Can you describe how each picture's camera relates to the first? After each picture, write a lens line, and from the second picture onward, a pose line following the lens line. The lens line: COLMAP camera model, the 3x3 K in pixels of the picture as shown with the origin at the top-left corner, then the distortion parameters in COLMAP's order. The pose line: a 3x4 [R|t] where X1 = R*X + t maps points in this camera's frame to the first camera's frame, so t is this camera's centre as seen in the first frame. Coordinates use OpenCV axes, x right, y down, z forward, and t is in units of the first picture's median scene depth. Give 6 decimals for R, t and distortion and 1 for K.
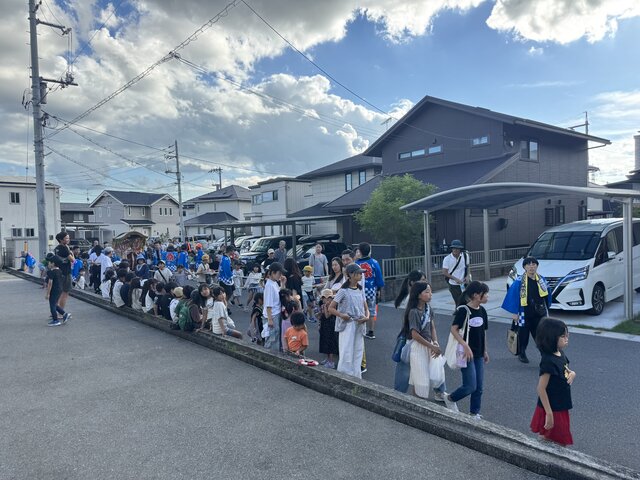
lens RADIAL K [[459.9, 0, 320.2], [0, 459.9, 242.5], [0, 0, 1]] dist [0.036742, -0.037148]
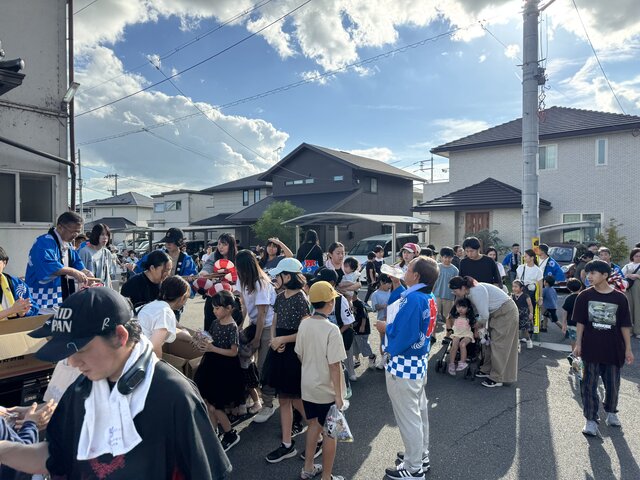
lens RADIAL K [[459.9, 0, 320.1], [0, 459.9, 242.4], [0, 0, 1]] dist [0.036742, -0.037148]
pose [[0.973696, 0.019082, 0.227051, -0.025611], [-0.014882, 0.999685, -0.020195, 0.009735], [-0.227365, 0.016285, 0.973674, -0.279472]]
